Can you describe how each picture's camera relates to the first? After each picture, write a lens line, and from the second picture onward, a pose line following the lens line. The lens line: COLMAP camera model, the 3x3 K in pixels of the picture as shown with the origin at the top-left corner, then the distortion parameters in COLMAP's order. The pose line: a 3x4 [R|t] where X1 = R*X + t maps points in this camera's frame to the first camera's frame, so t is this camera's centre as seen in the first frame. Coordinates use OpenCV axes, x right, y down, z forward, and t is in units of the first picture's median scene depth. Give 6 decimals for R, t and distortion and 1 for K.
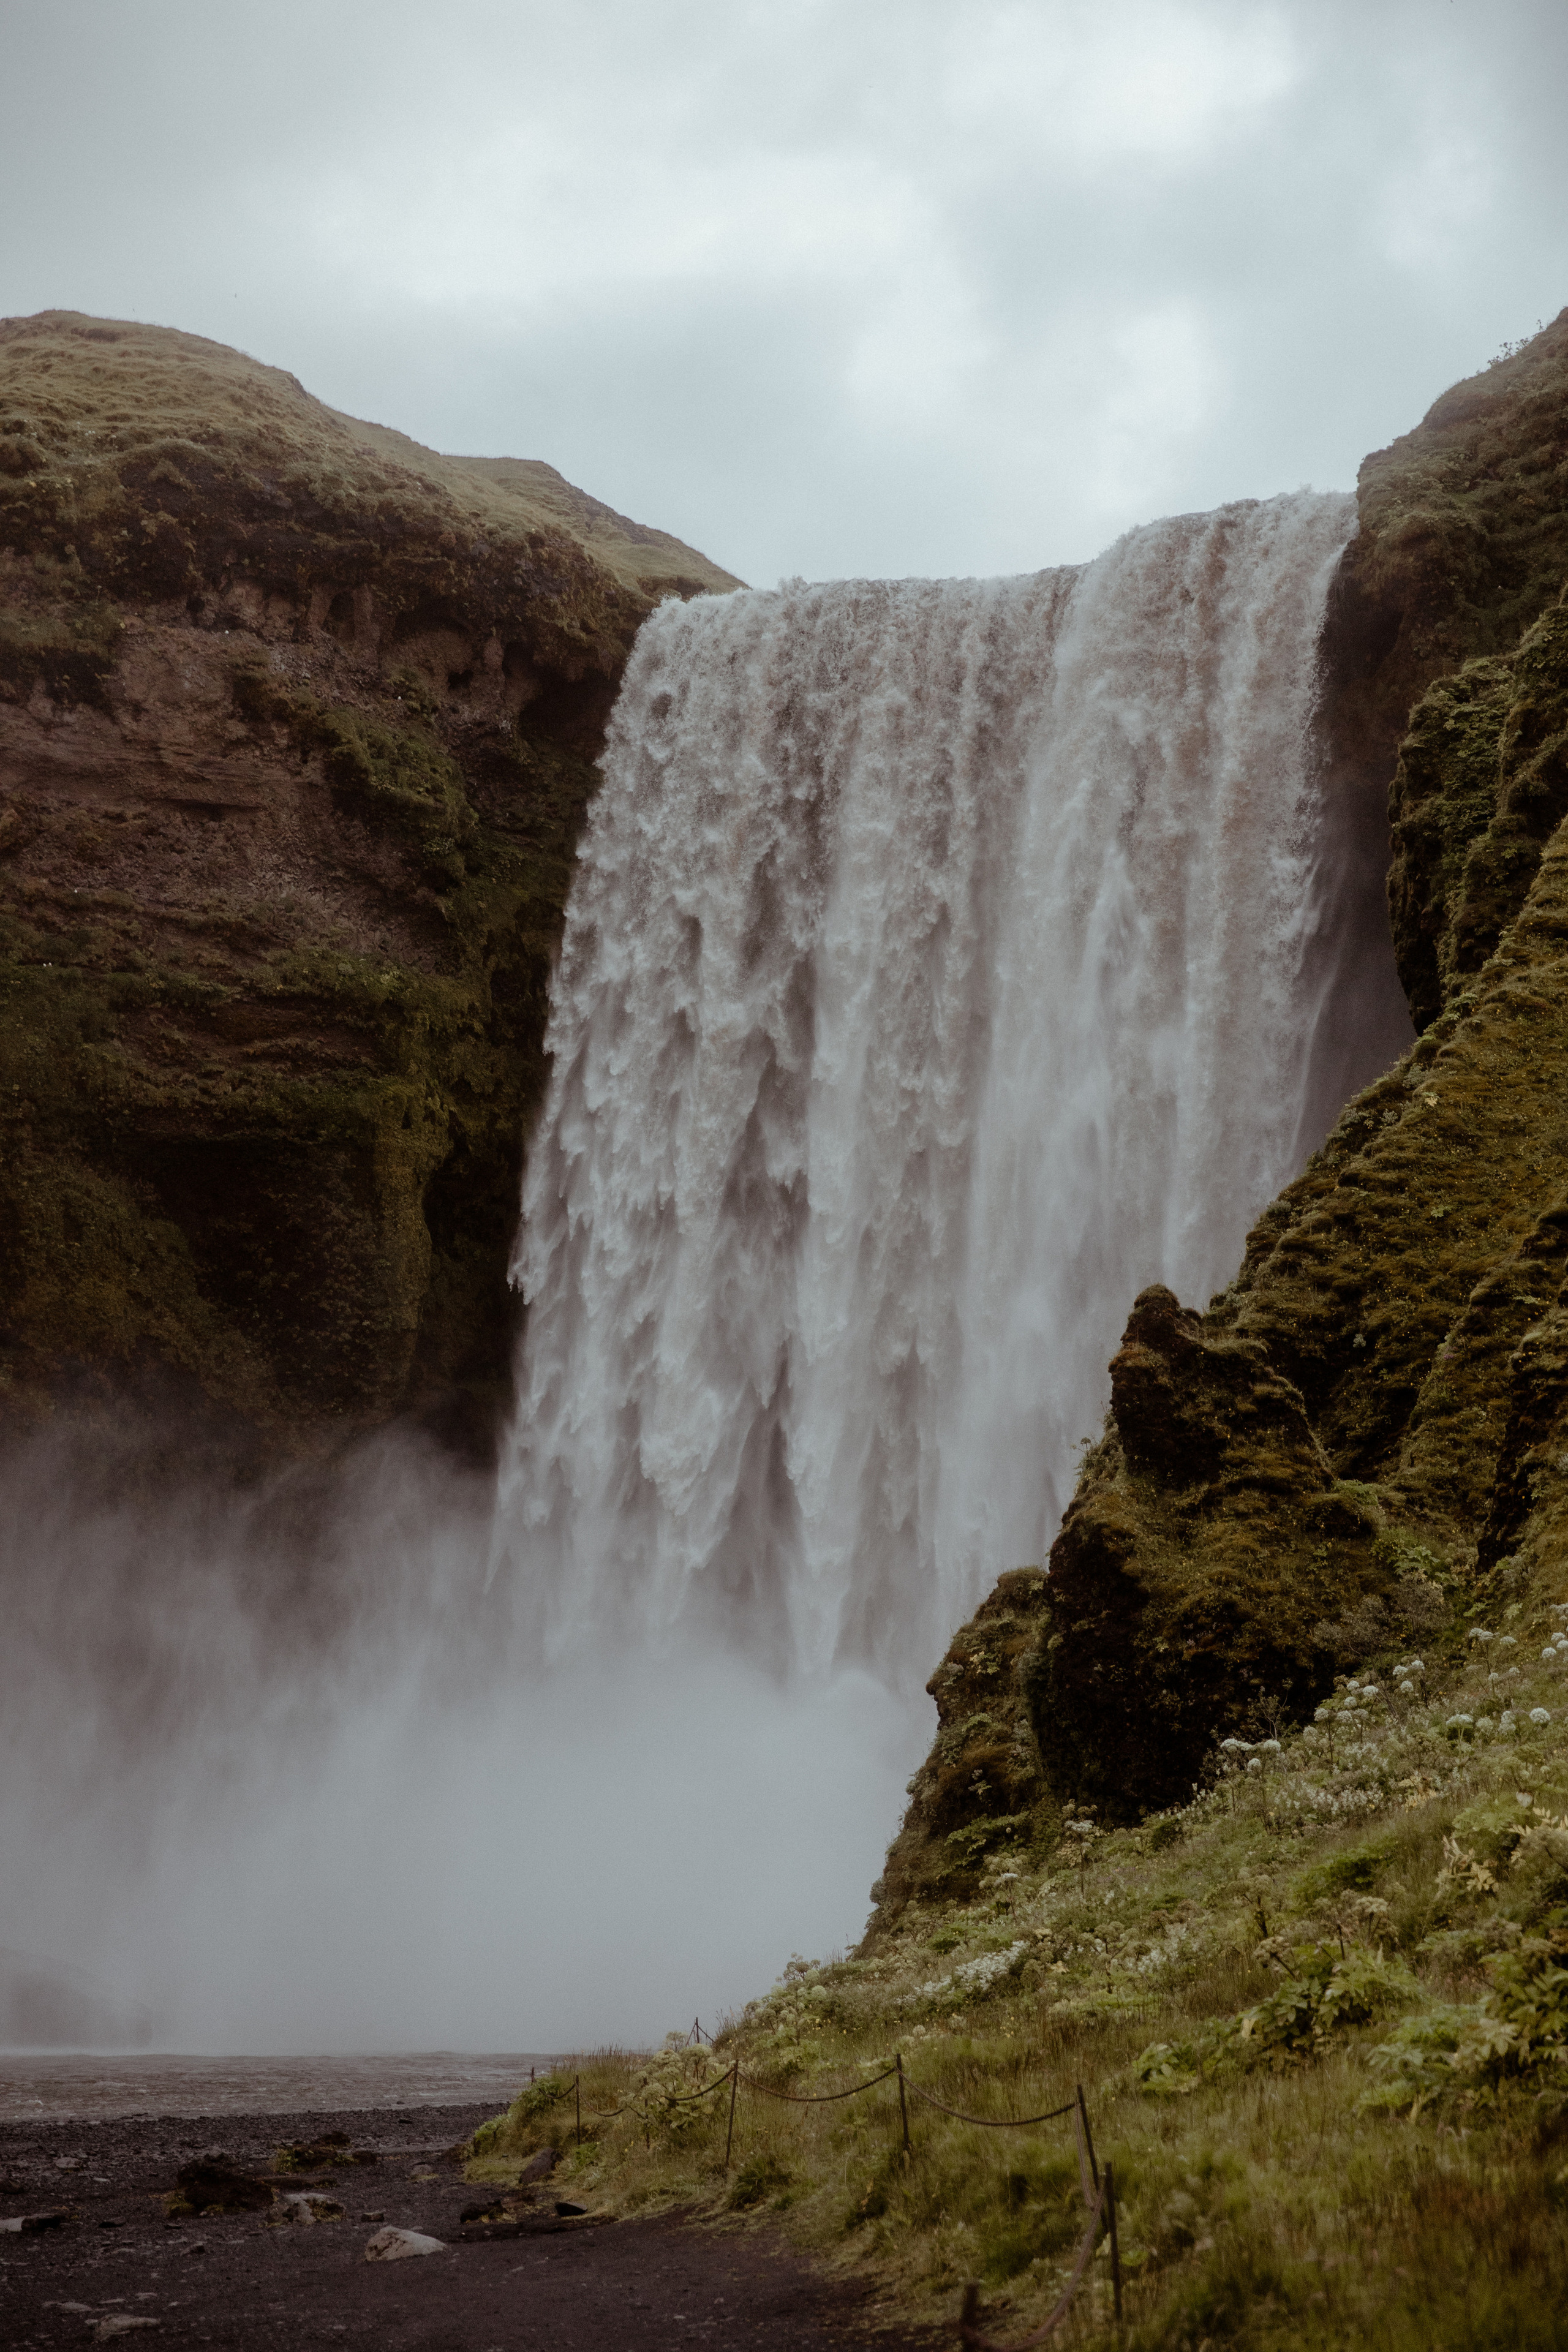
lens RADIAL K [[3837.6, 0, 799.1], [0, 3837.6, 1184.5], [0, 0, 1]] dist [0.050318, -0.208940]
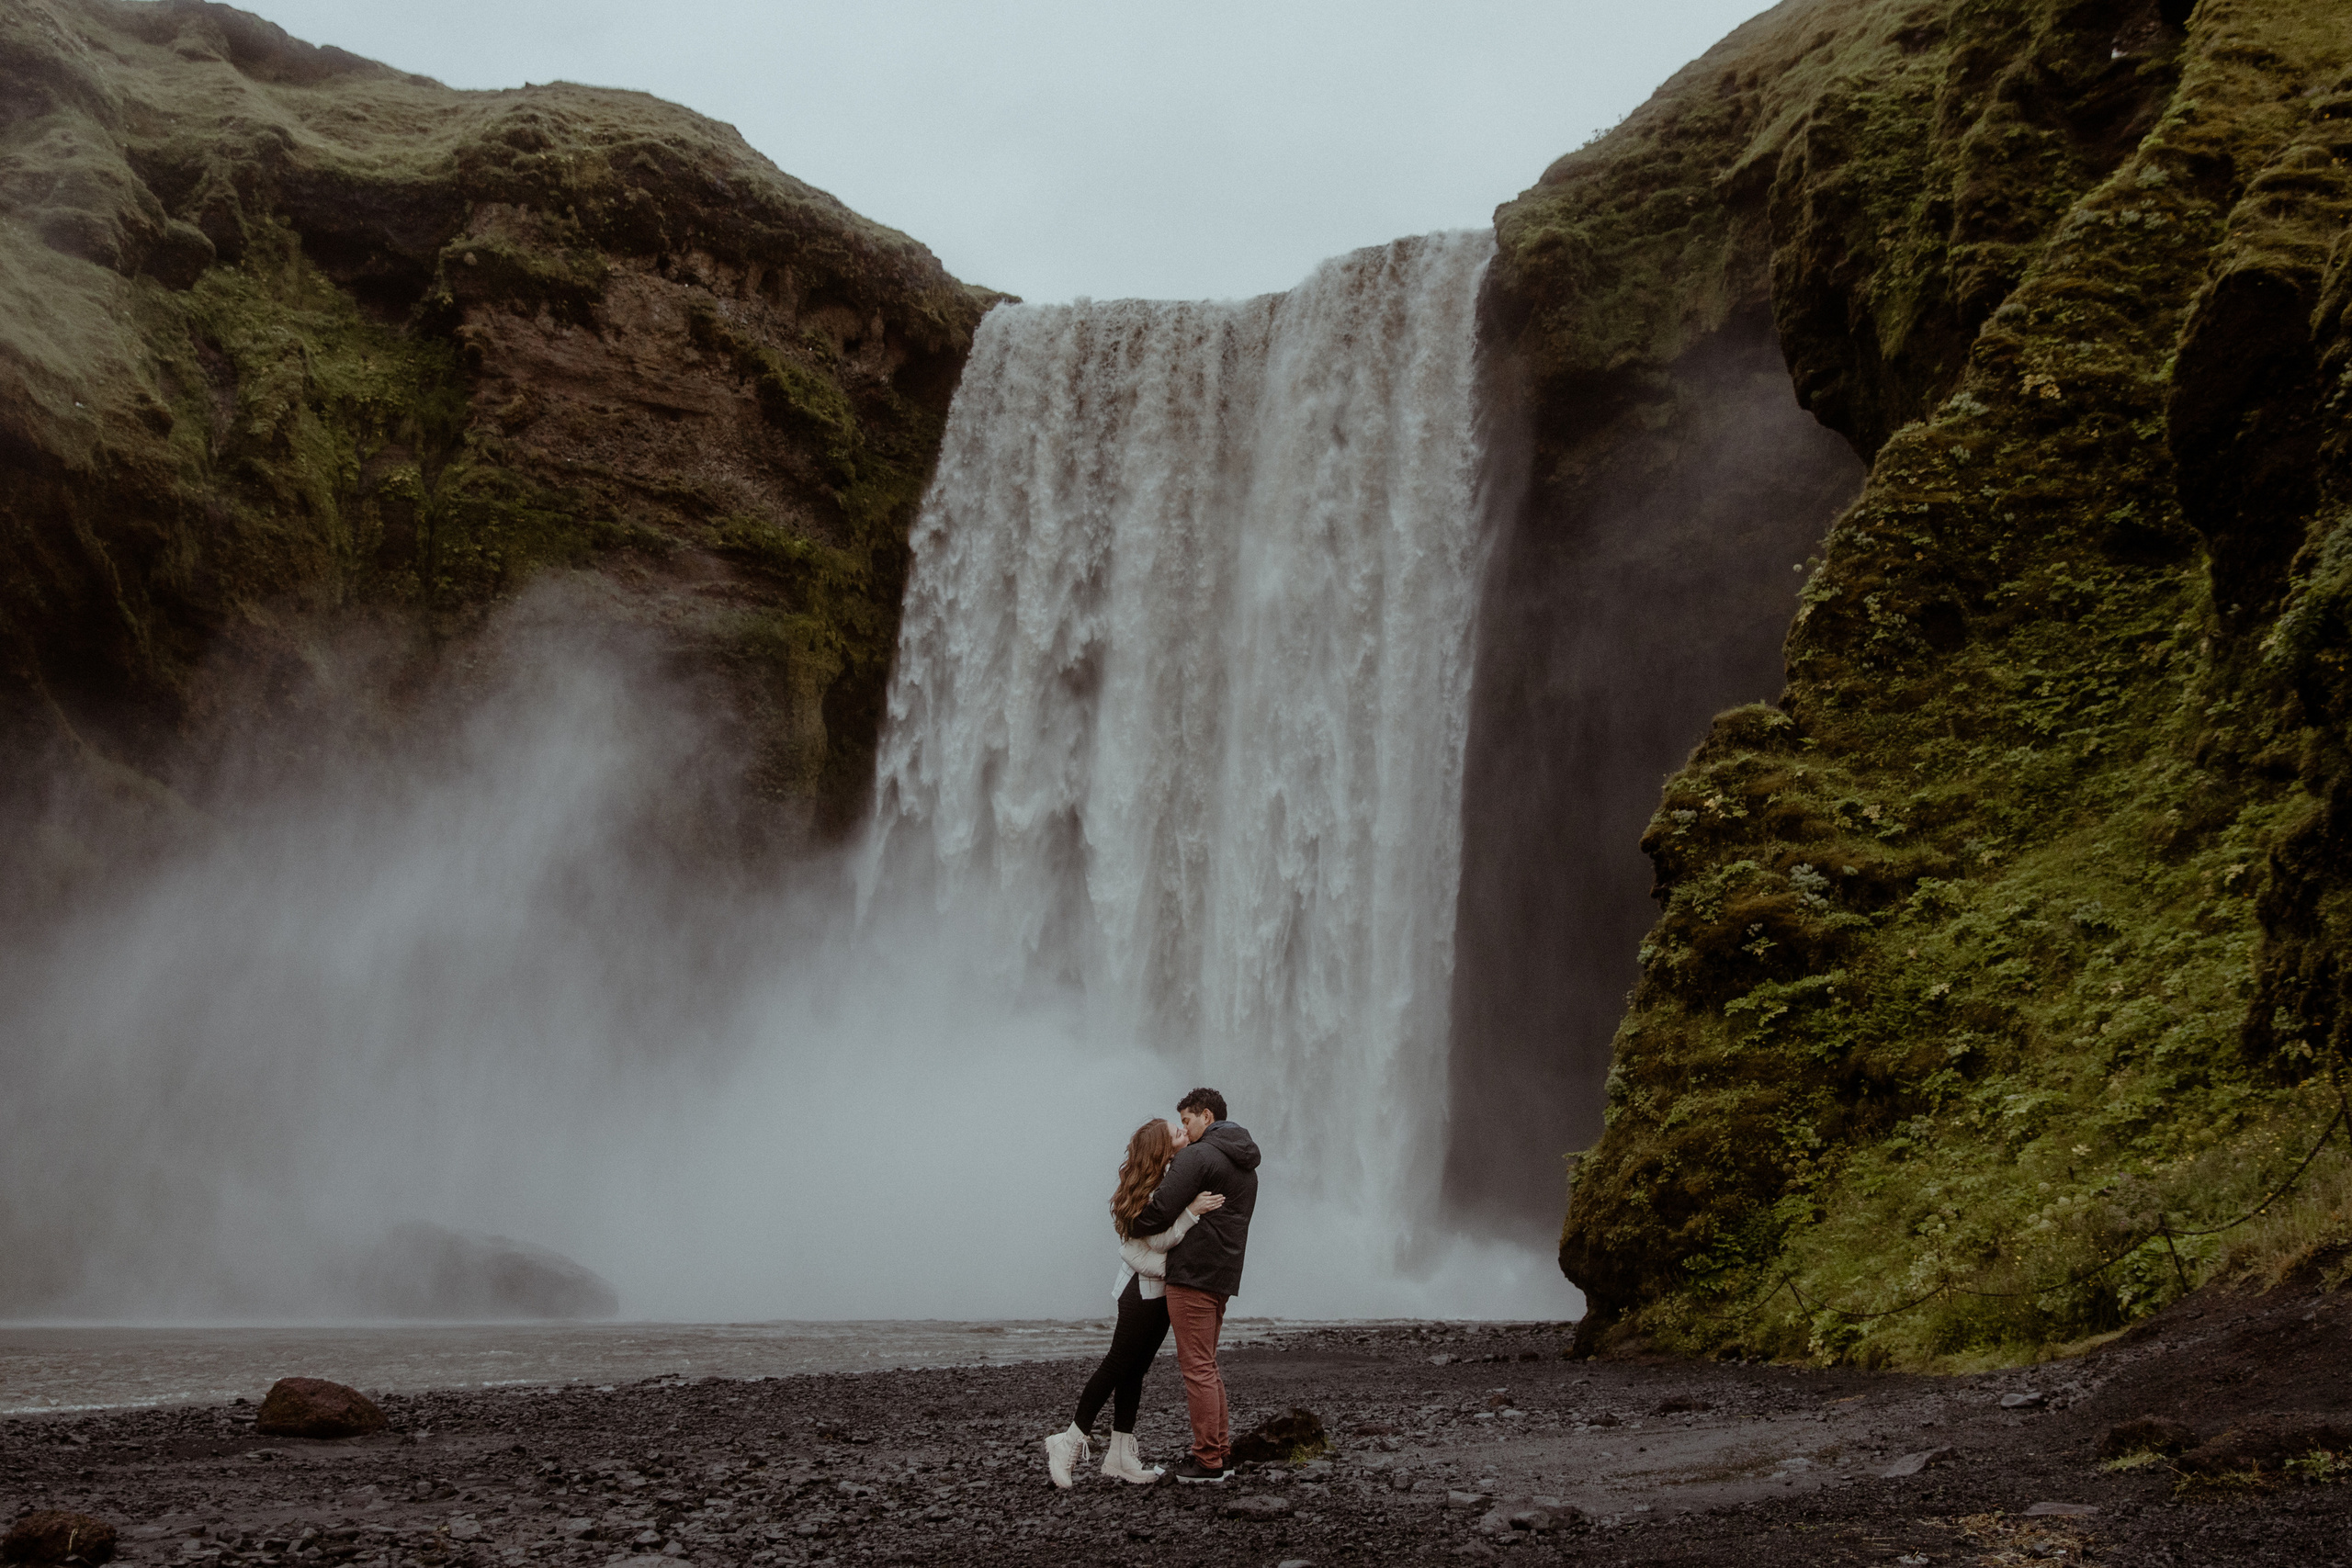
lens RADIAL K [[2033.3, 0, 1173.8], [0, 2033.3, 821.8], [0, 0, 1]] dist [0.013460, 0.000489]
pose [[0.993775, 0.019245, 0.109734, -0.052593], [-0.016254, 0.999473, -0.028092, 0.064733], [-0.110217, 0.026134, 0.993564, 0.267258]]
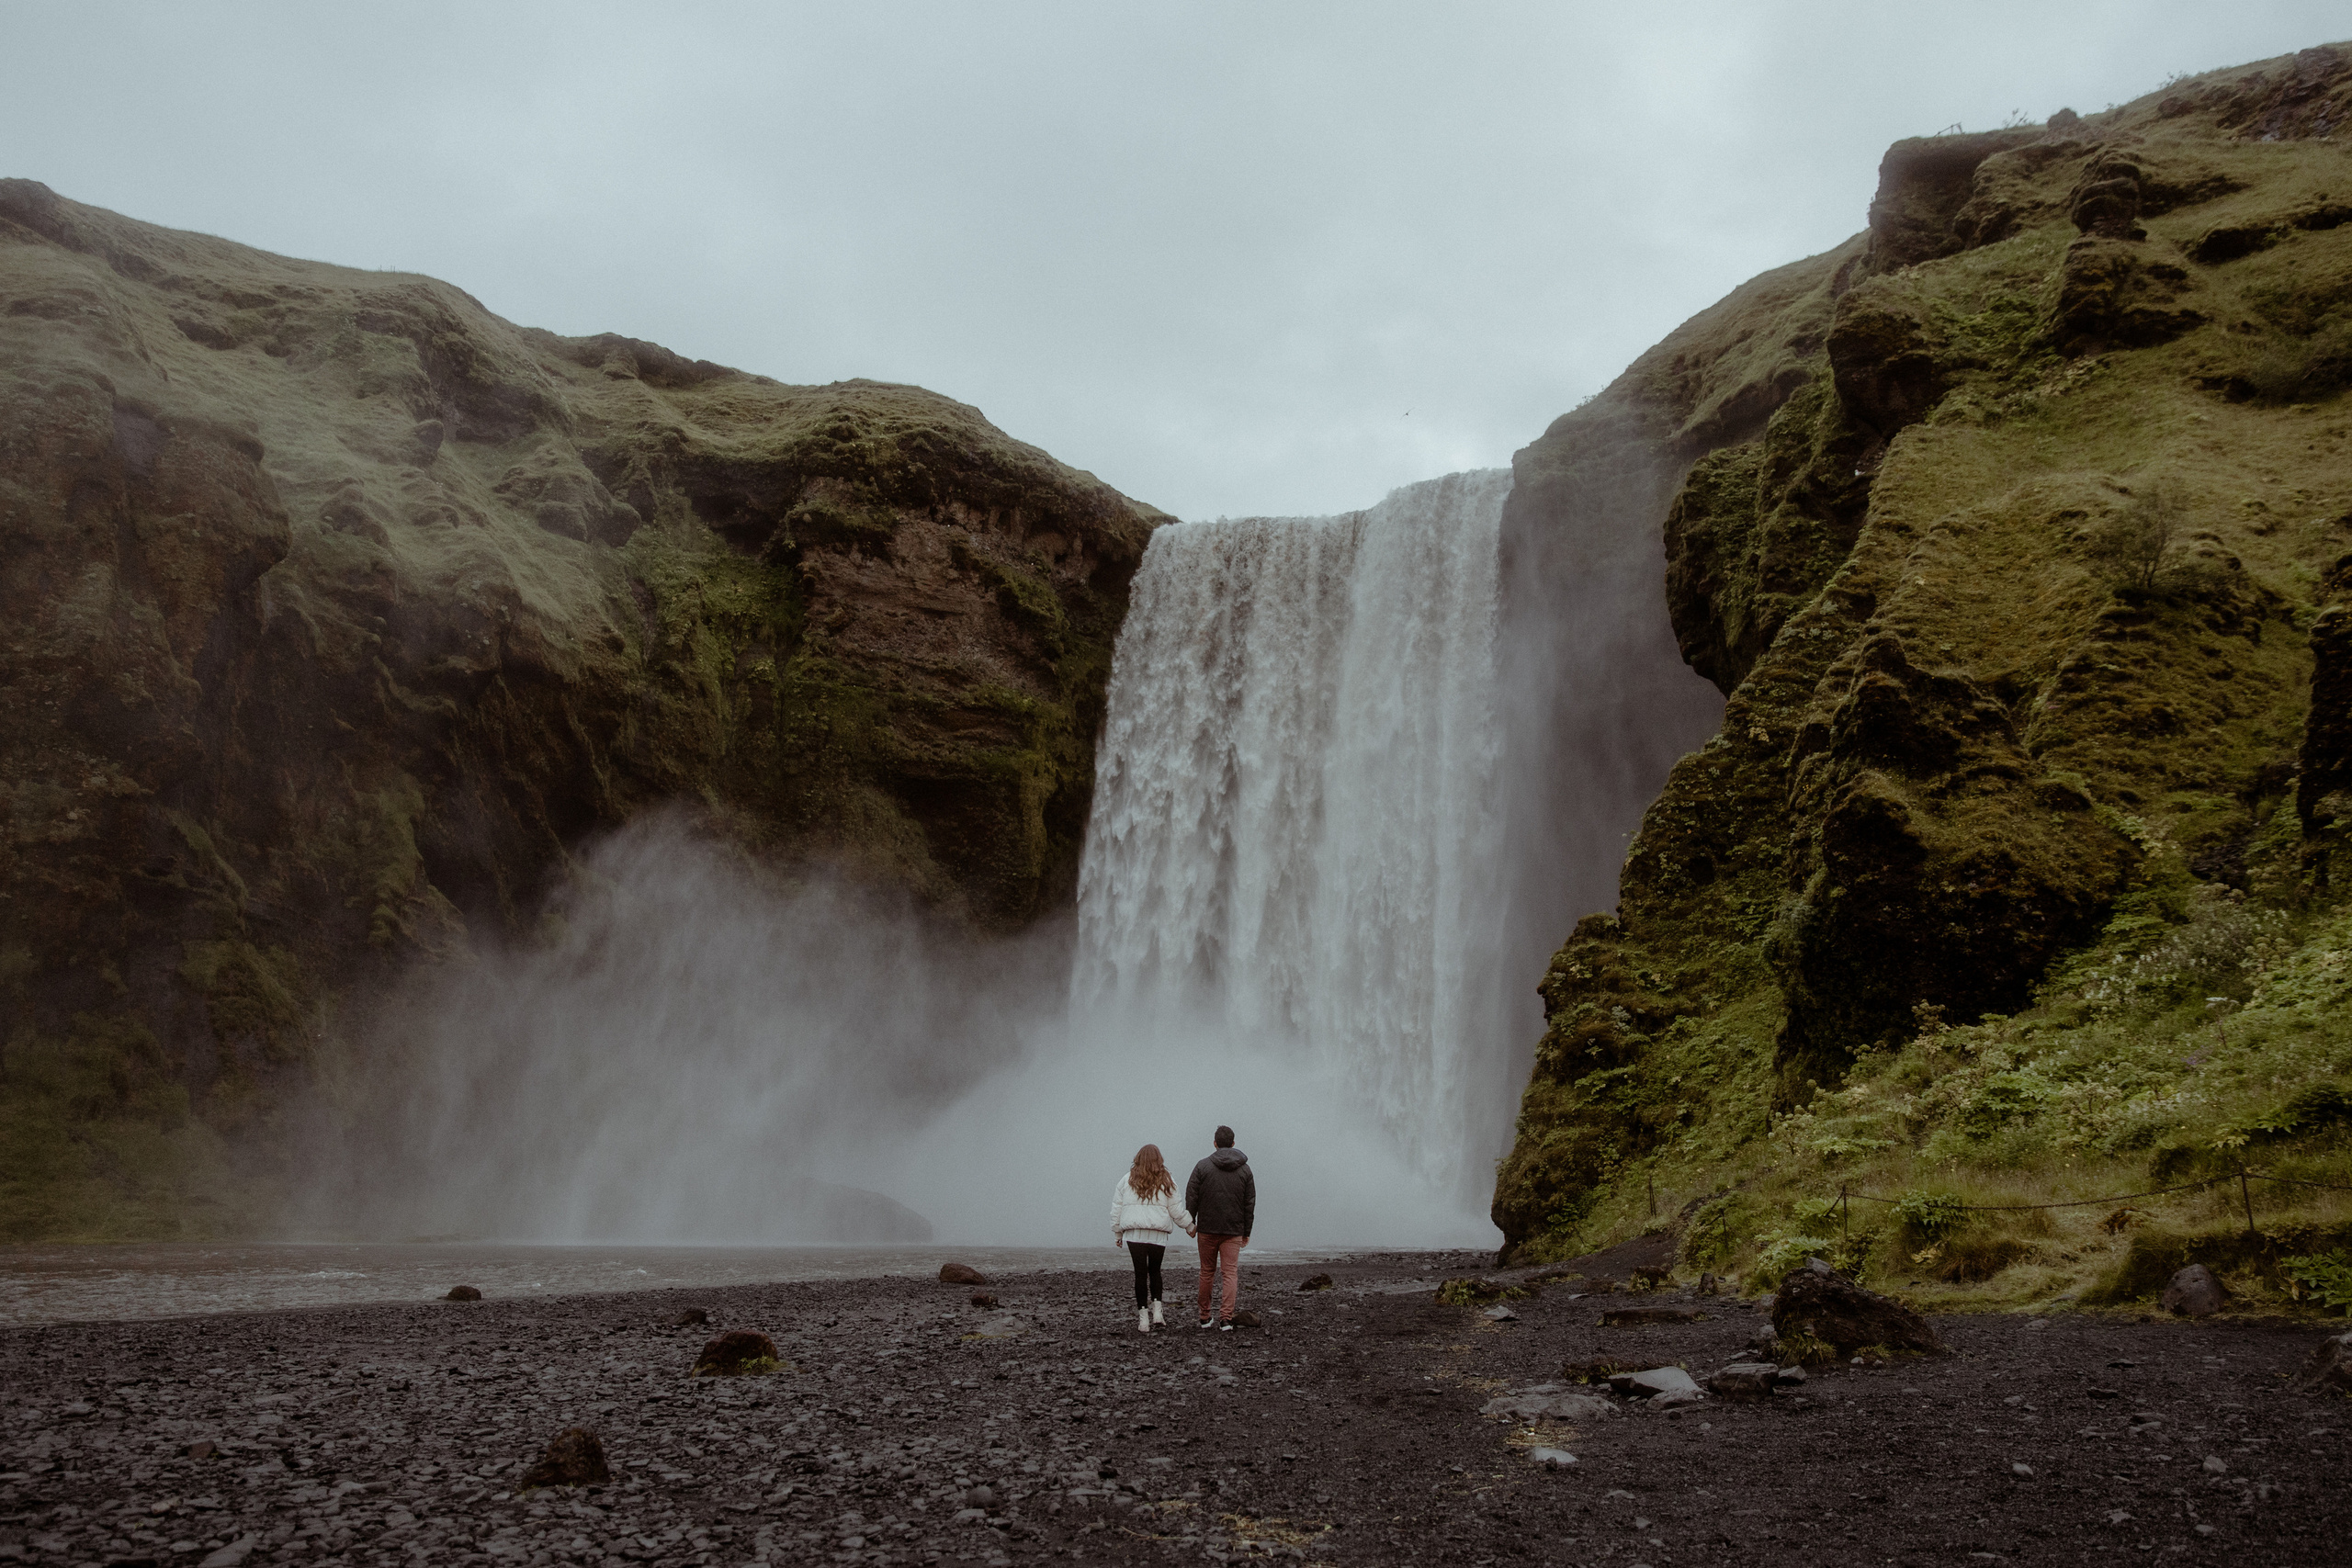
lens RADIAL K [[1630.7, 0, 1179.2], [0, 1630.7, 792.4], [0, 0, 1]] dist [0.022835, -0.003462]
pose [[0.999090, 0.011766, 0.041001, -0.063145], [-0.009325, 0.998201, -0.059220, 0.042710], [-0.041624, 0.058784, 0.997403, 0.163114]]
